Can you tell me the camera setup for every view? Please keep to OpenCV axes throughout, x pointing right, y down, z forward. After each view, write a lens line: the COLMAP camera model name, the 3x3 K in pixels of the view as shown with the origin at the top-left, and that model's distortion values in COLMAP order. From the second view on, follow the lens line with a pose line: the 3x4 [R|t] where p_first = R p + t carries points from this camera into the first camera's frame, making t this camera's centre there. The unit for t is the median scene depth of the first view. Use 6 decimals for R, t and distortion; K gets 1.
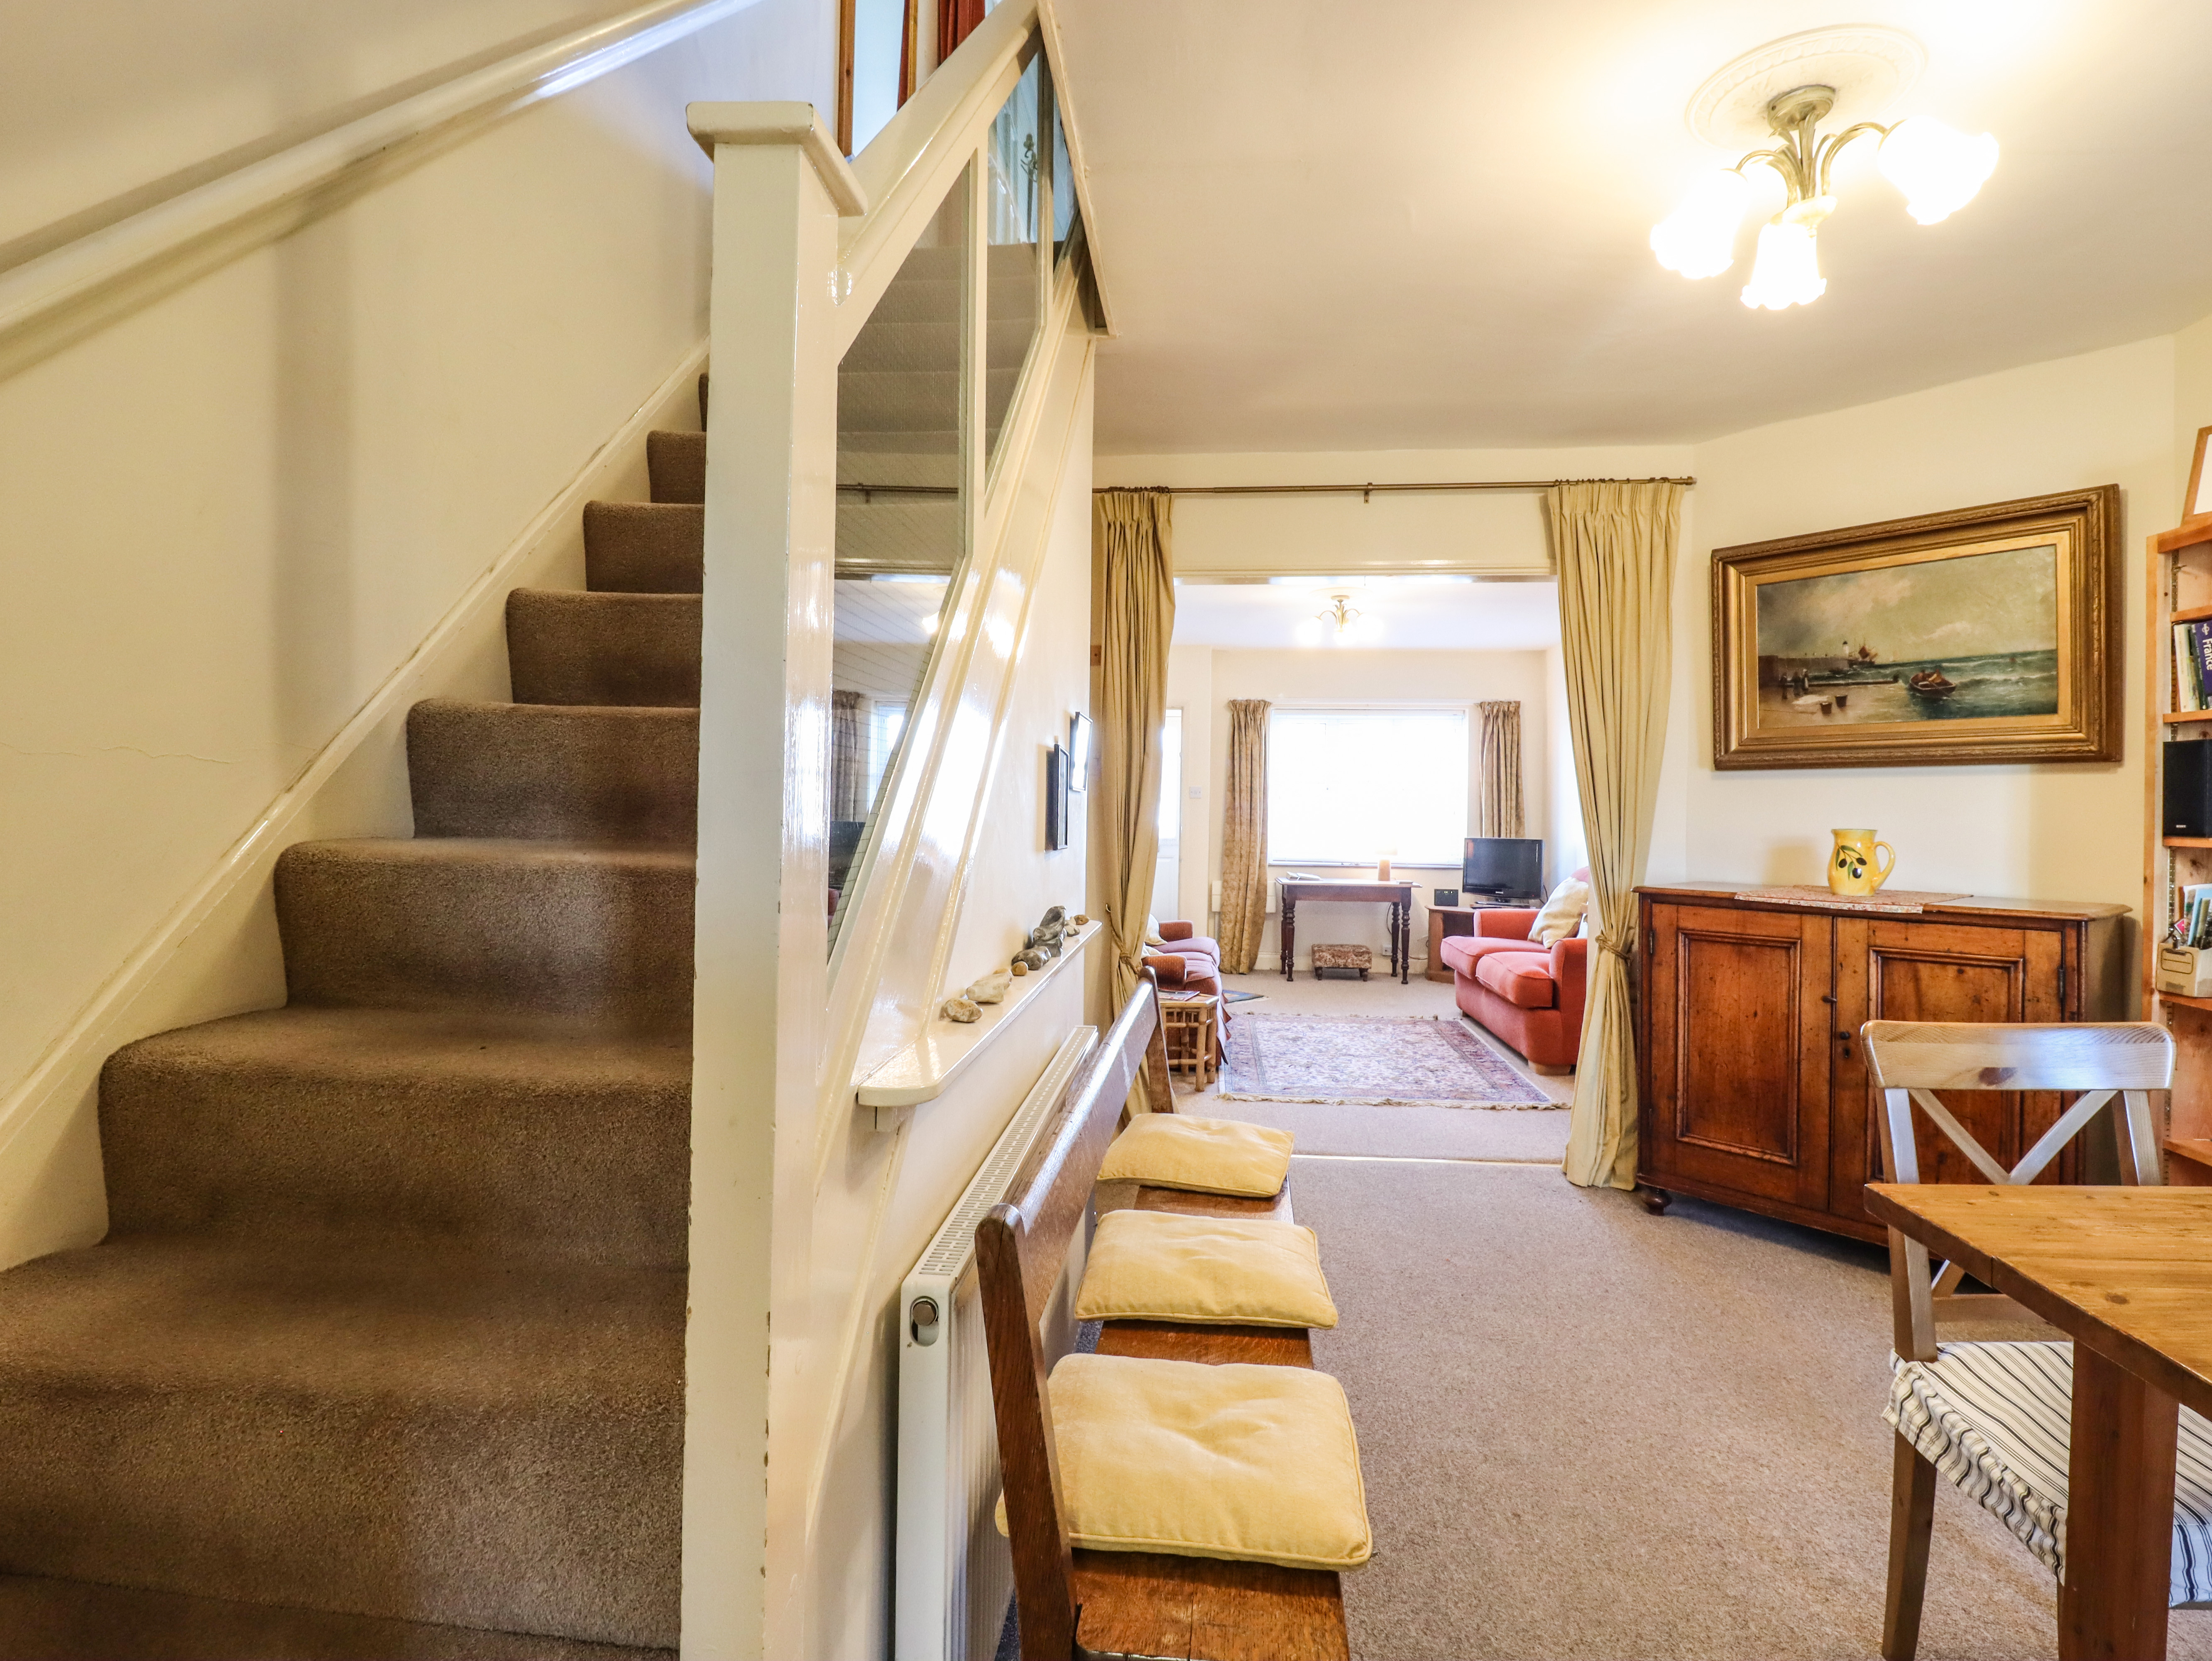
lens RADIAL K [[1156.6, 0, 1115.9], [0, 1156.6, 814.9], [0, 0, 1]] dist [0.004628, -0.016960]
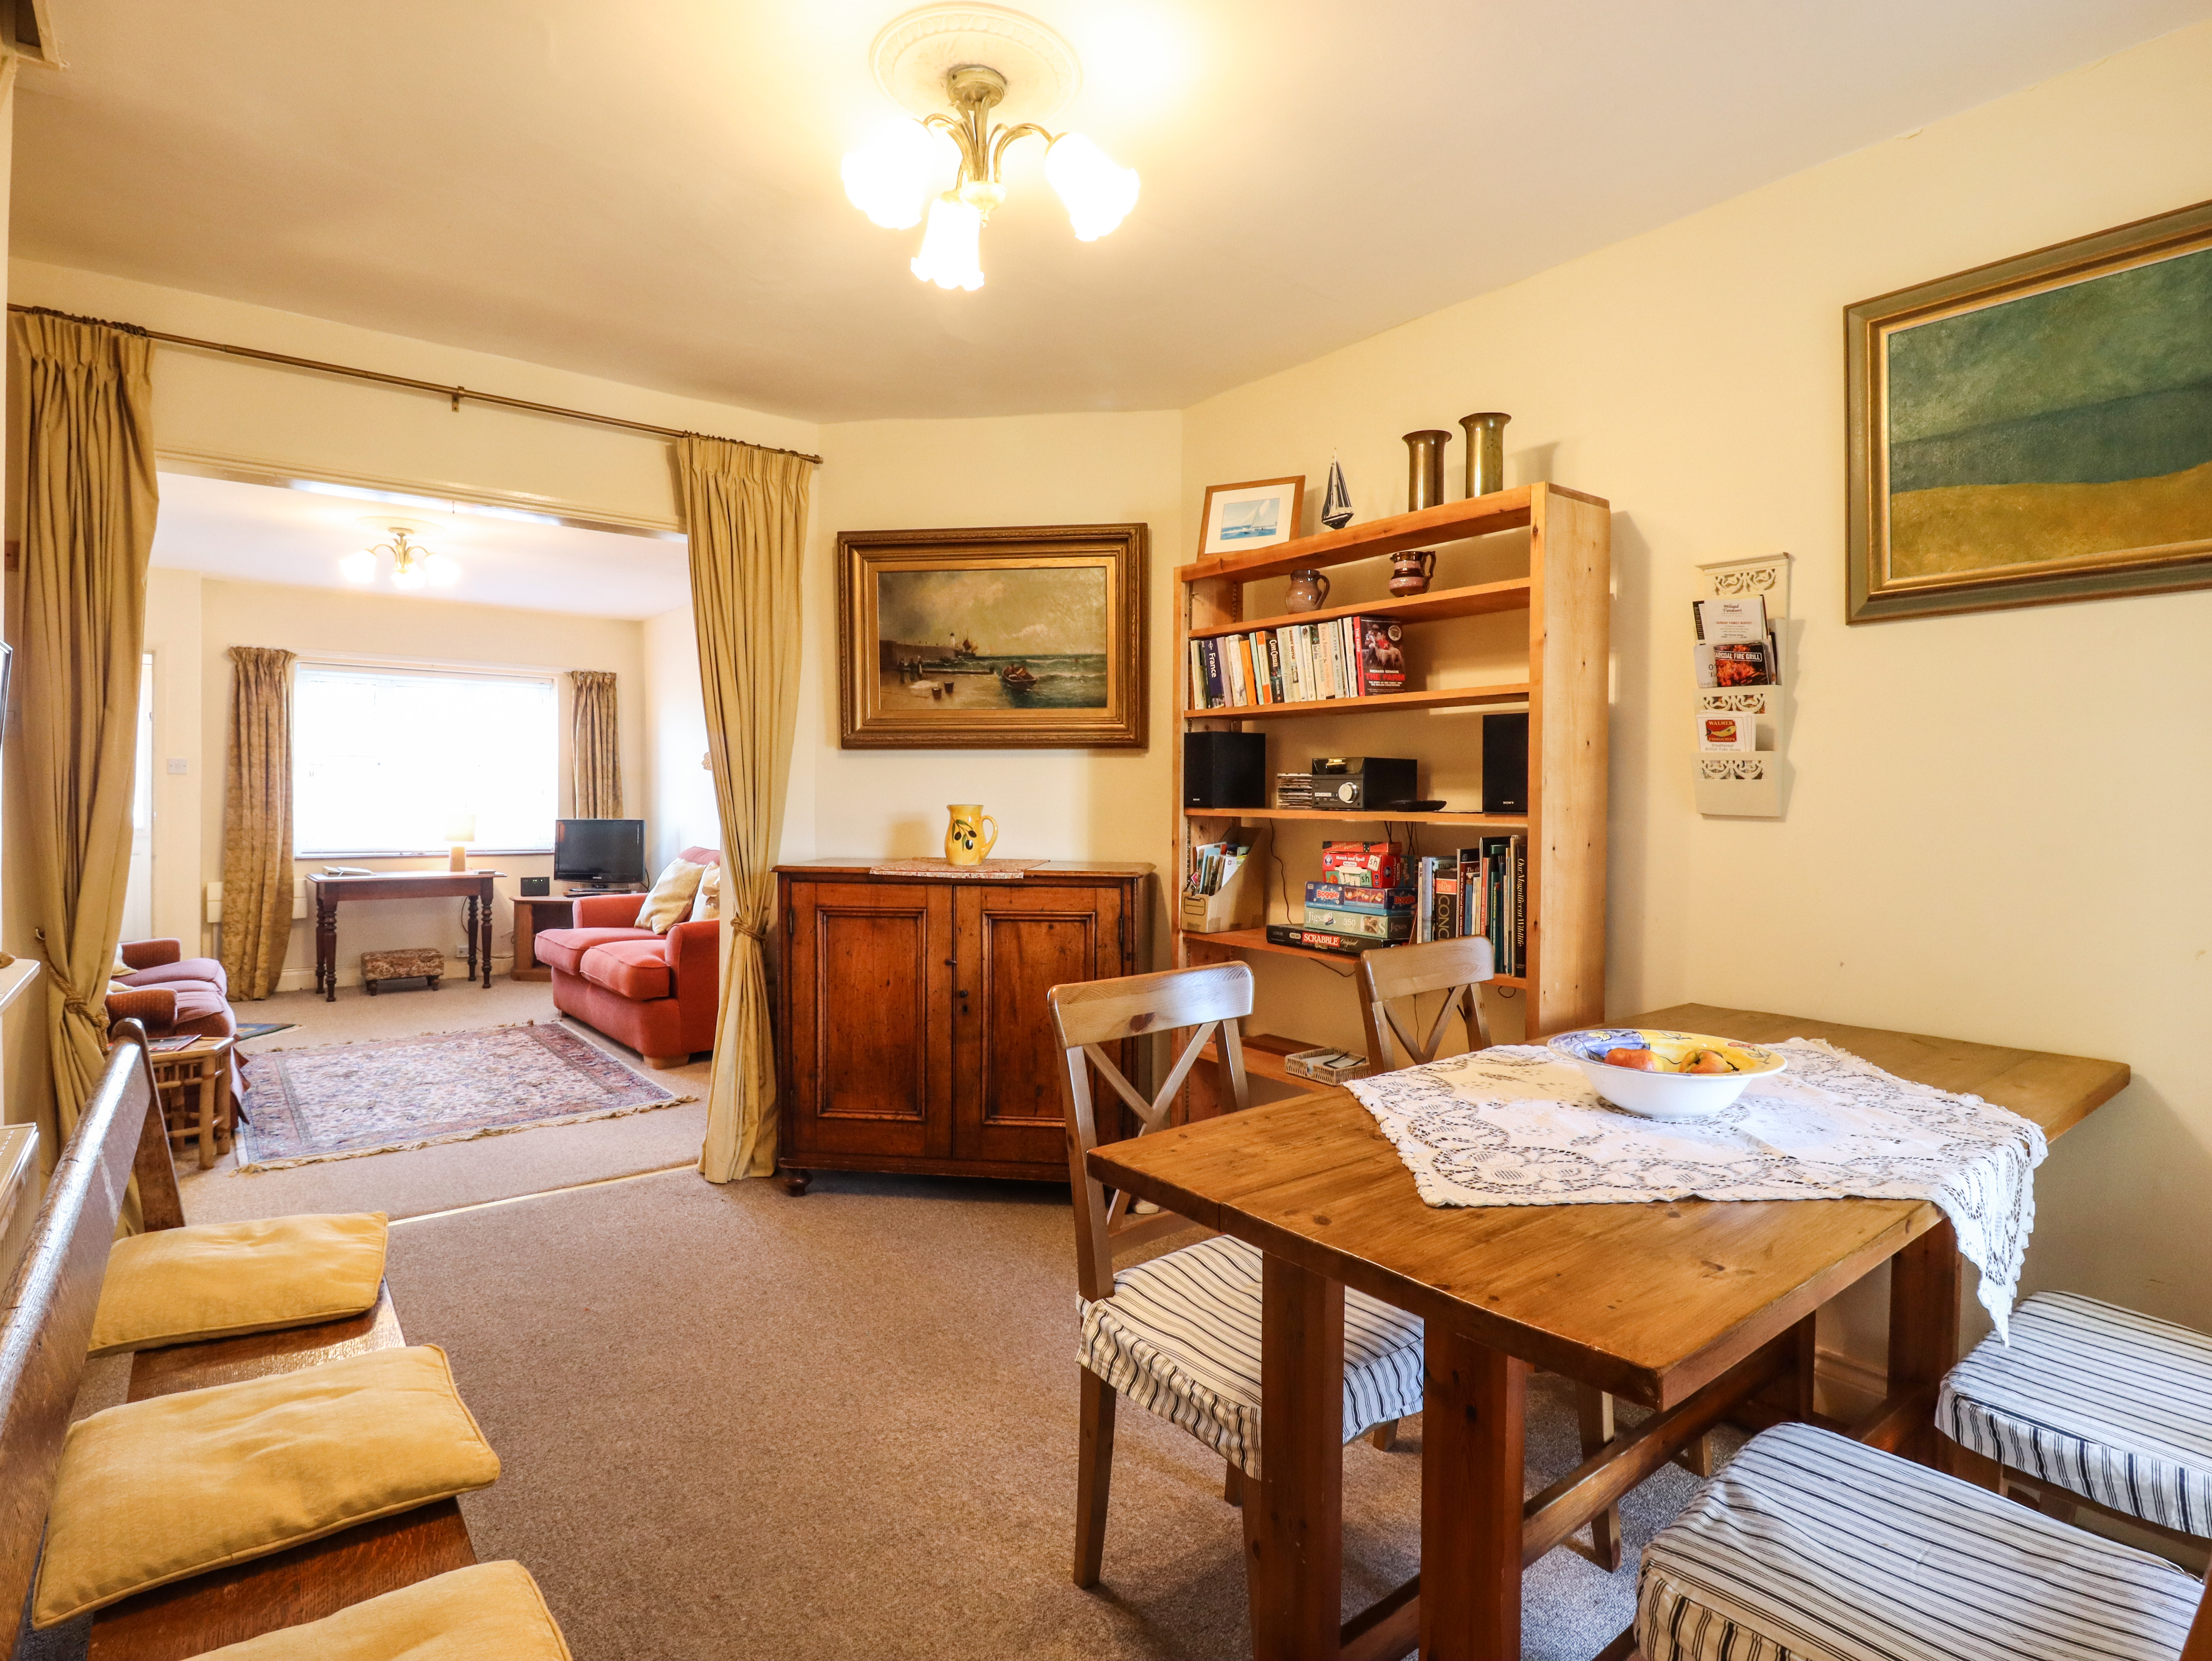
lens RADIAL K [[1156.6, 0, 1115.9], [0, 1156.6, 814.9], [0, 0, 1]] dist [0.004628, -0.016960]
pose [[0.724519, -0.016271, 0.689063, -0.013838], [0.004209, 0.999807, 0.019183, 0.001513], [-0.689242, -0.010998, 0.724447, 0.103305]]
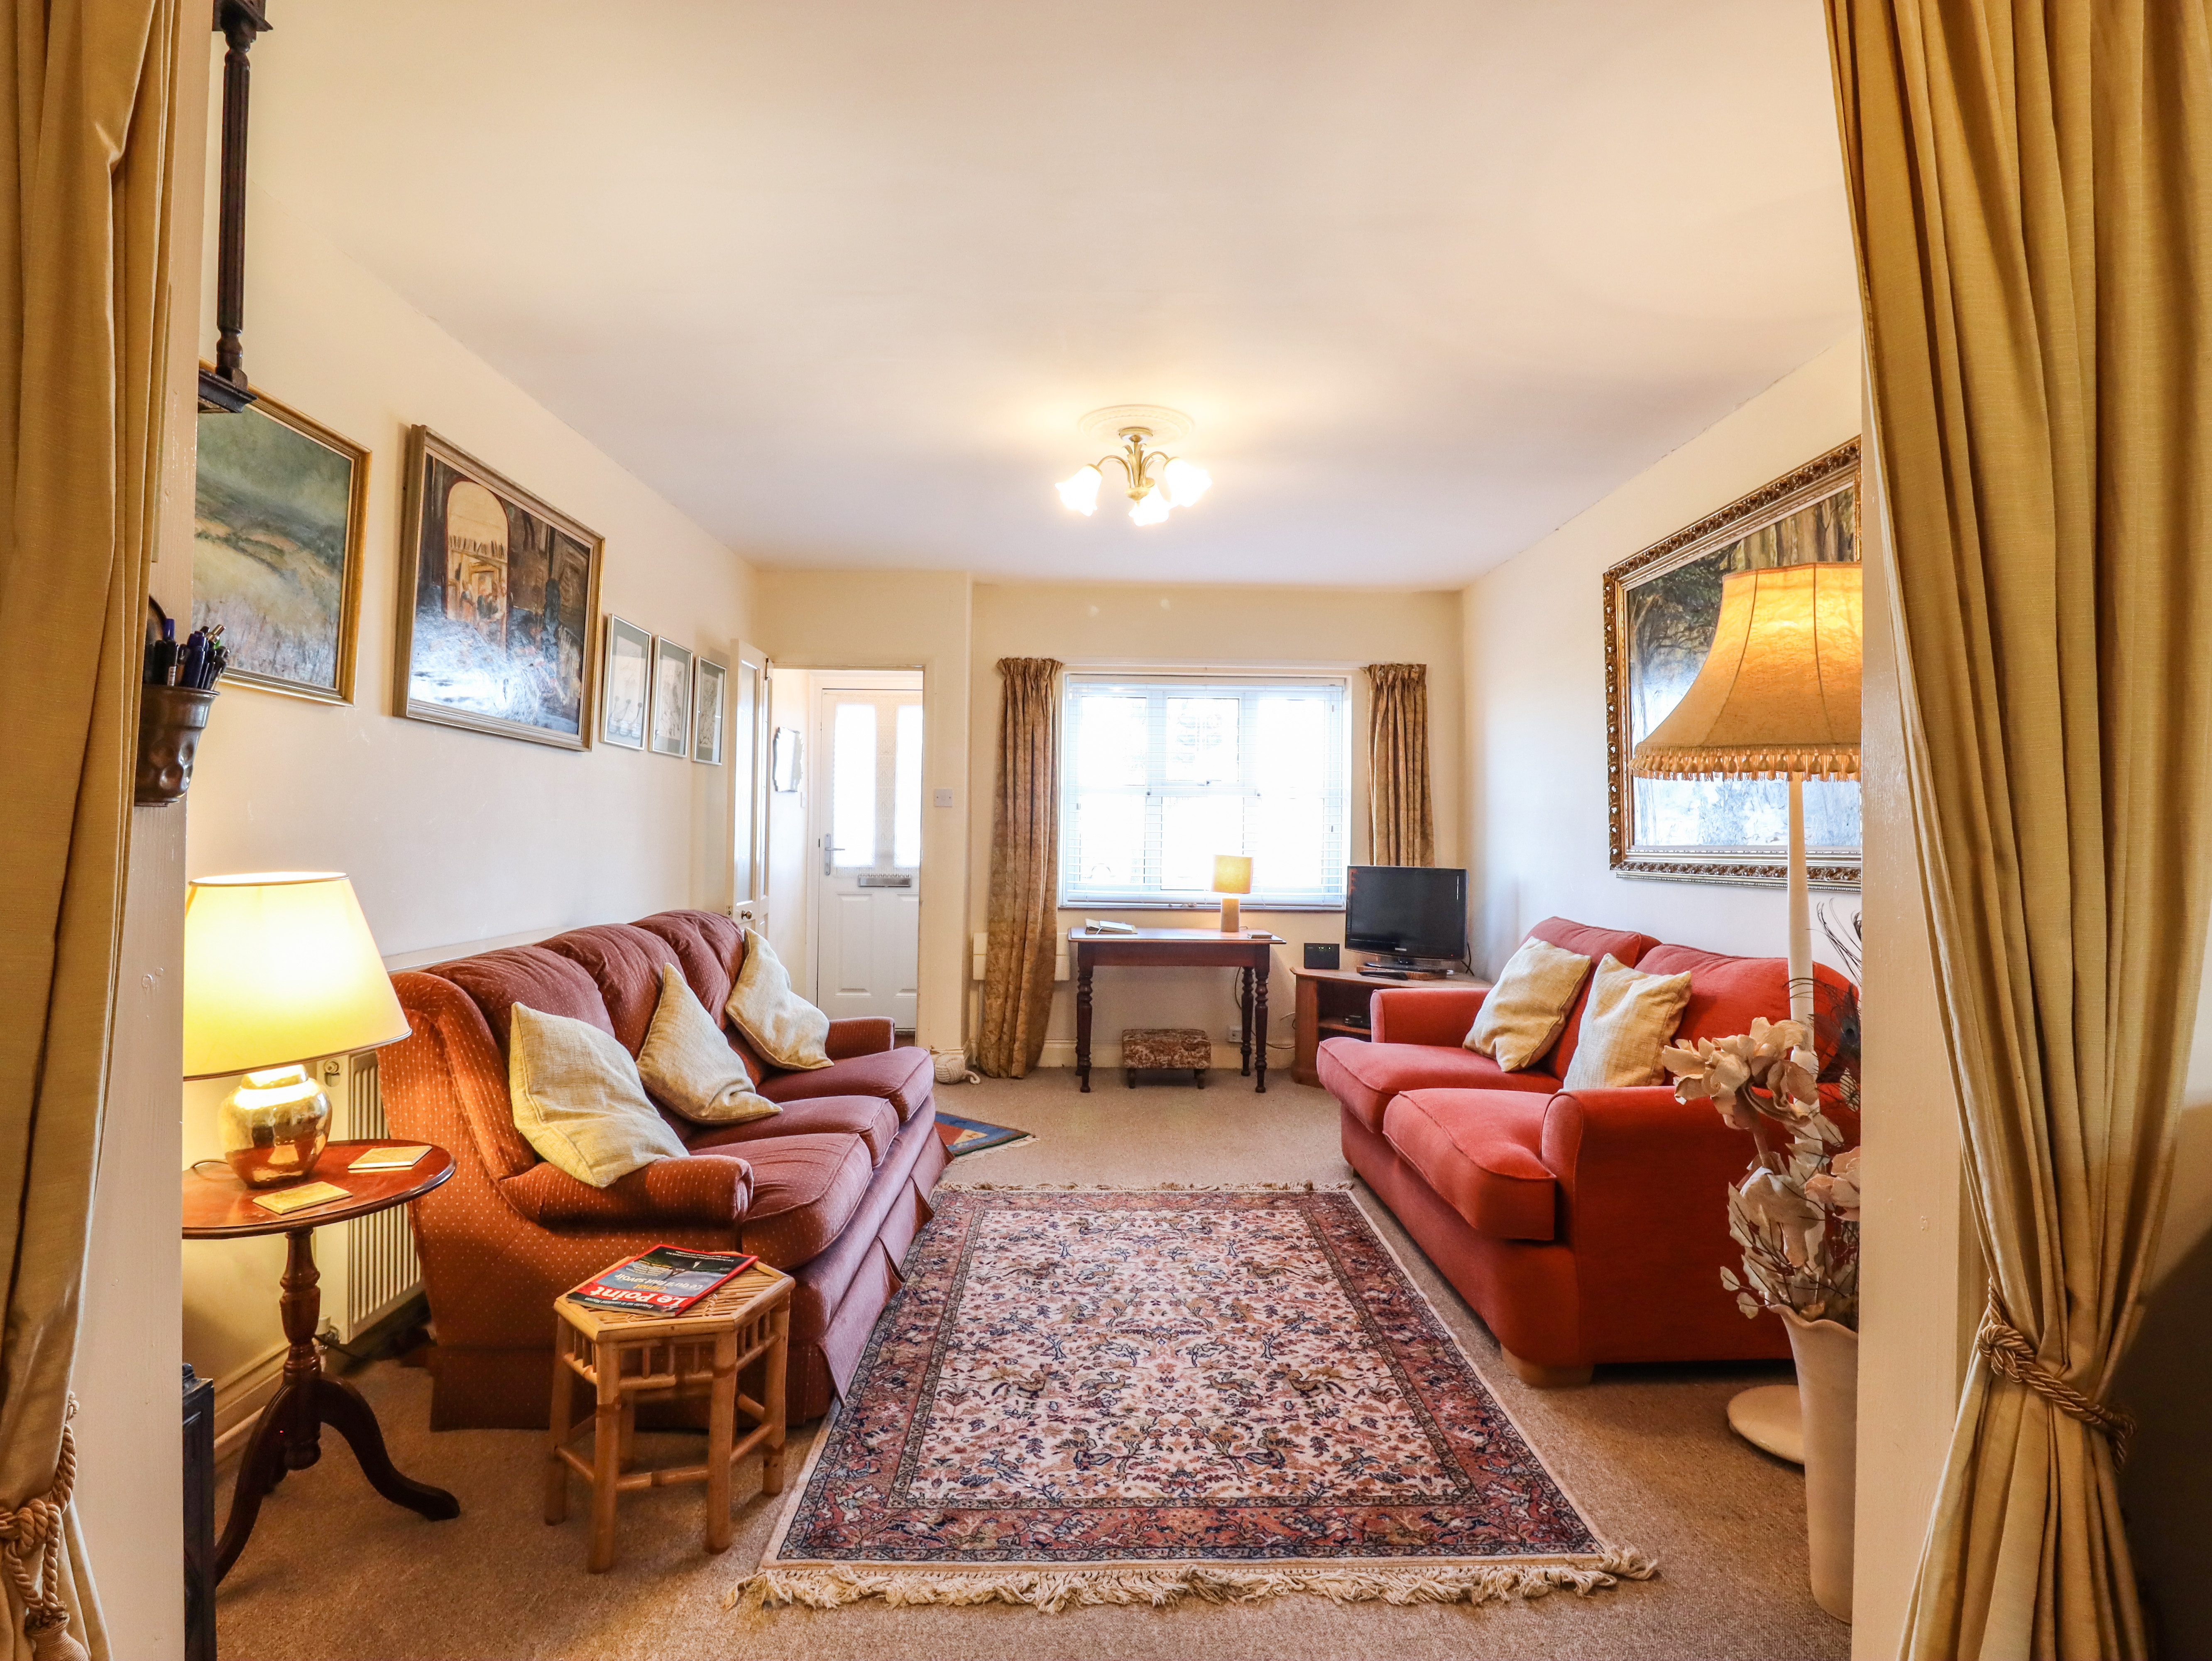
lens RADIAL K [[1156.6, 0, 1115.9], [0, 1156.6, 814.9], [0, 0, 1]] dist [0.004628, -0.016960]
pose [[0.993899, 0.000381, 0.110297, 0.244202], [0.001448, 0.999863, -0.016496, 0.002763], [-0.110288, 0.016555, 0.993762, 0.905043]]
